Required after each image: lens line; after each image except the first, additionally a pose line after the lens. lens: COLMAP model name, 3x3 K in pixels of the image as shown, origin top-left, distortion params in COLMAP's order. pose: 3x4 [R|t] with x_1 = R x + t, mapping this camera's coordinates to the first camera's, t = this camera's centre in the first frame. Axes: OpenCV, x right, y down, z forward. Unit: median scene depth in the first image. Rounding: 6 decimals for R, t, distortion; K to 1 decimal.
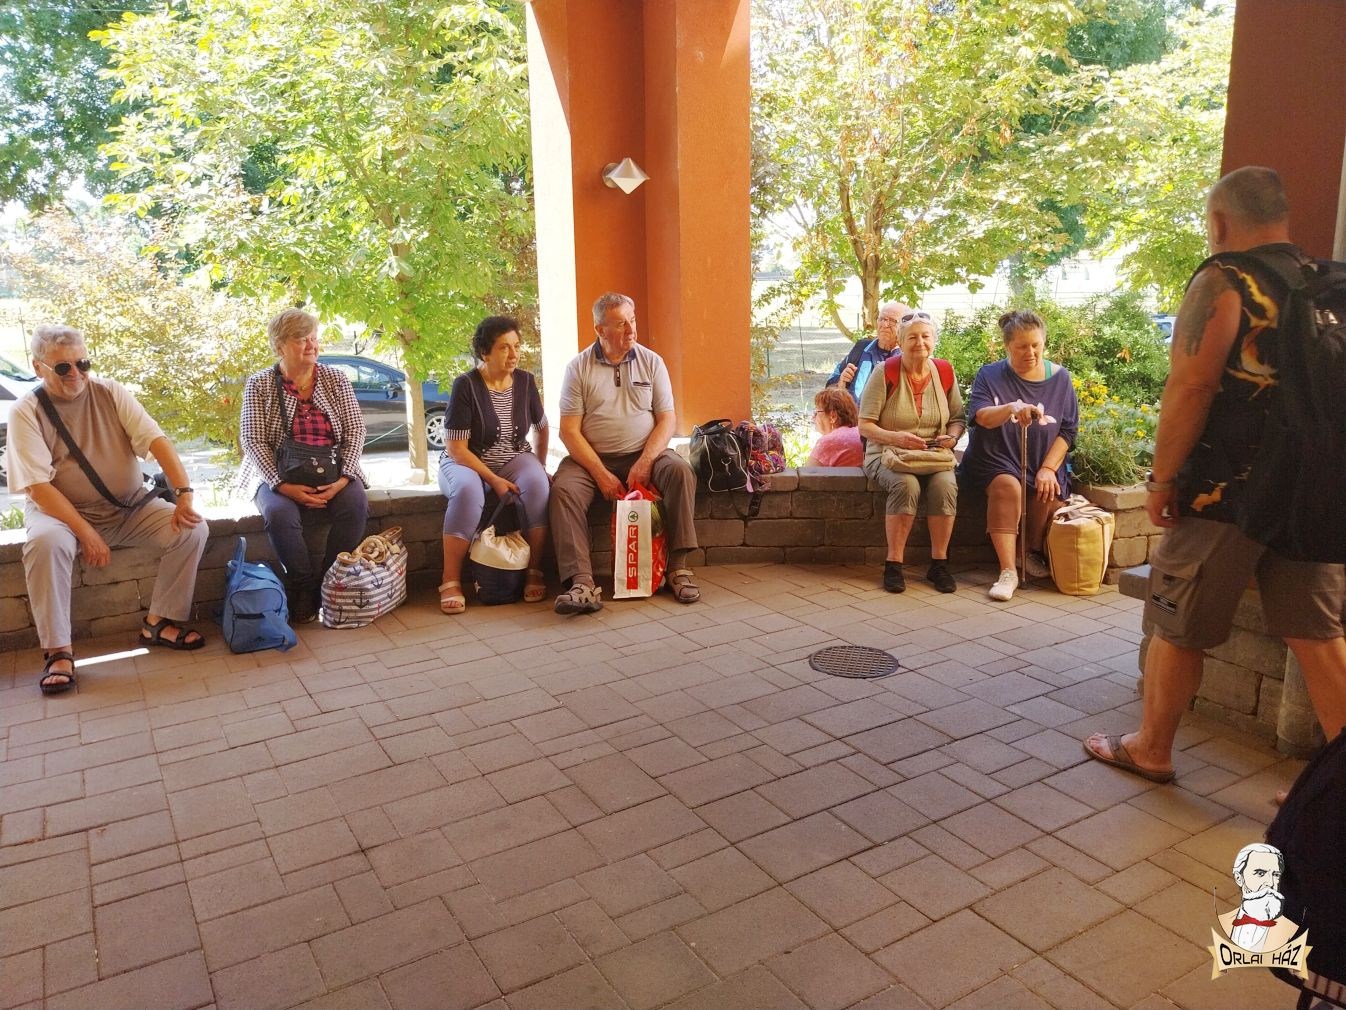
lens RADIAL K [[1023.4, 0, 680.5], [0, 1023.4, 507.6], [0, 0, 1]] dist [0.014549, -0.031693]
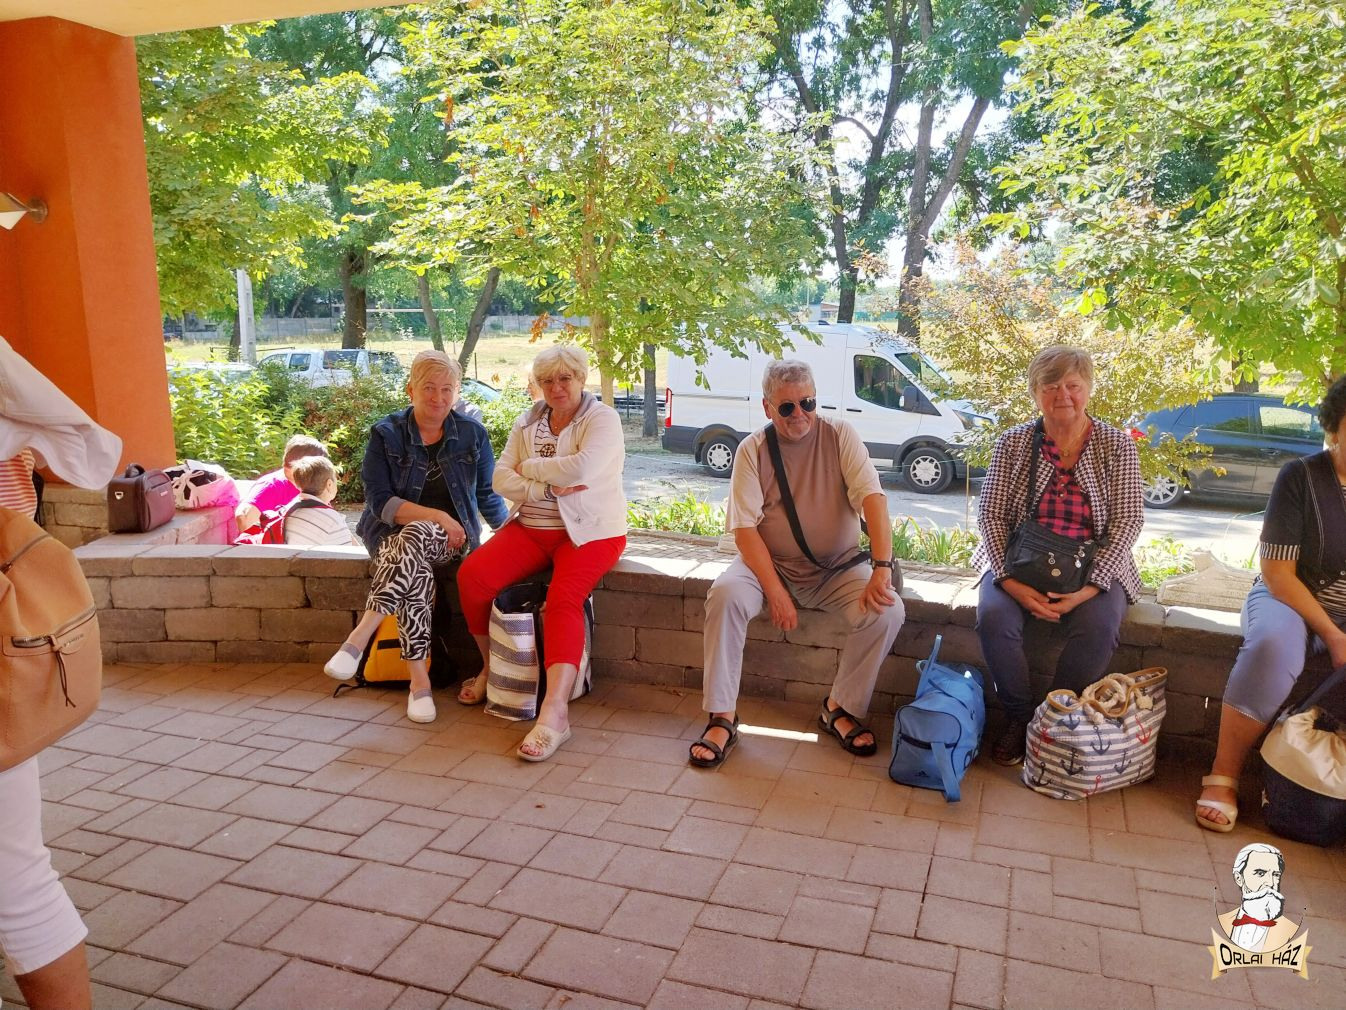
lens RADIAL K [[1023.4, 0, 682.6], [0, 1023.4, 502.2], [0, 0, 1]] dist [0.014549, -0.031693]
pose [[0.639053, 0.155400, -0.753301, 0.018961], [-0.176276, 0.982901, 0.053223, -0.076133], [0.748691, 0.098776, 0.655519, 0.322156]]
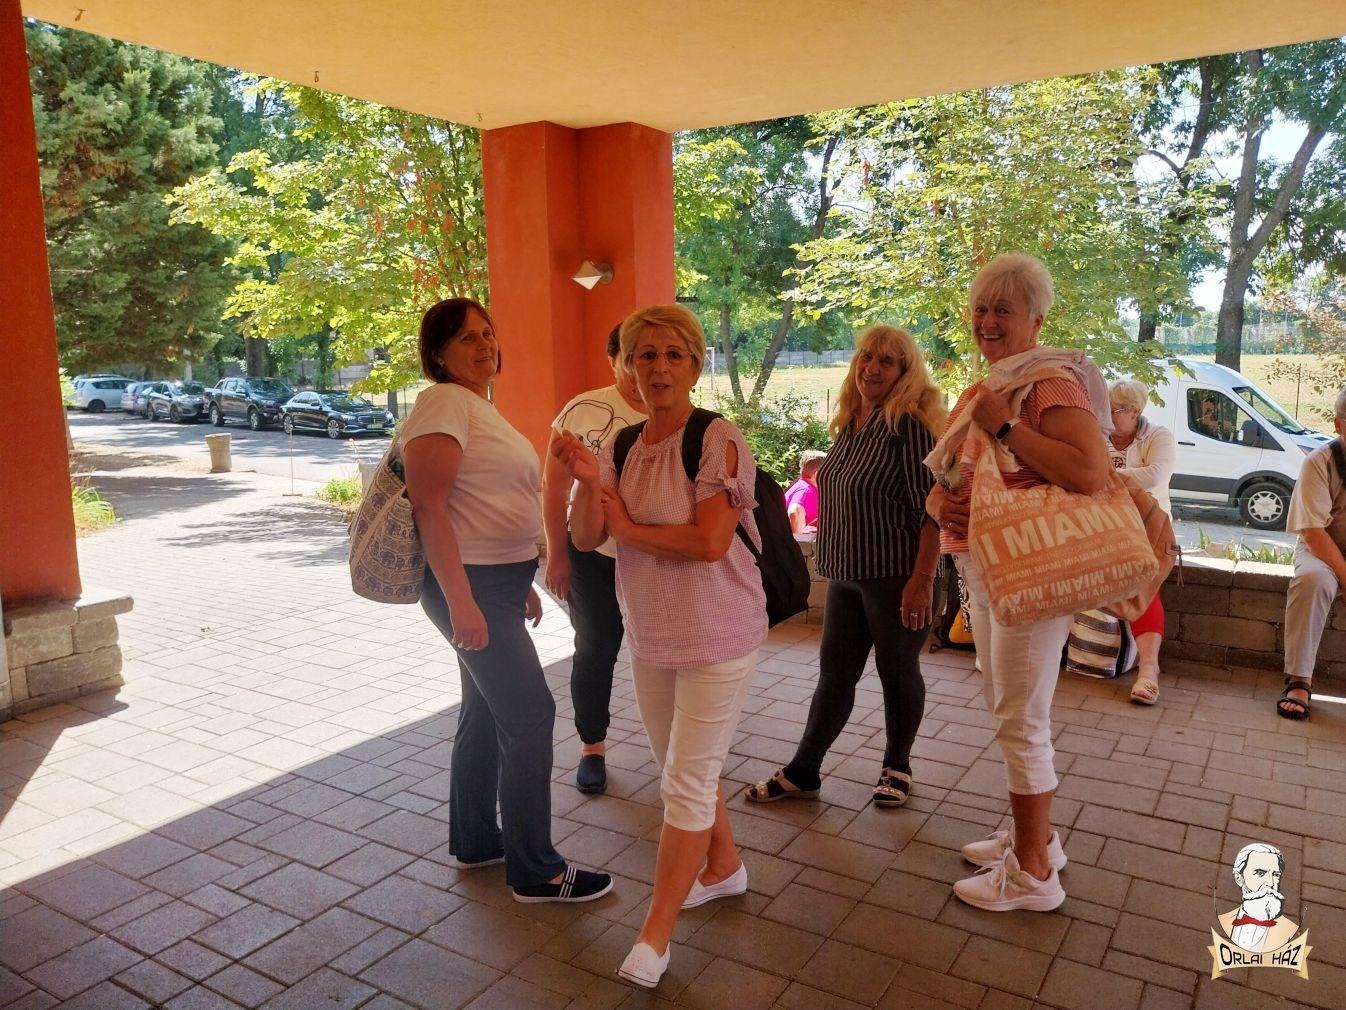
lens RADIAL K [[1023.4, 0, 674.1], [0, 1023.4, 507.8], [0, 0, 1]] dist [0.014549, -0.031693]
pose [[0.454721, 0.148394, -0.878185, 0.020618], [-0.192698, 0.979059, 0.065662, 0.014629], [0.869538, 0.139366, 0.473794, -0.110896]]
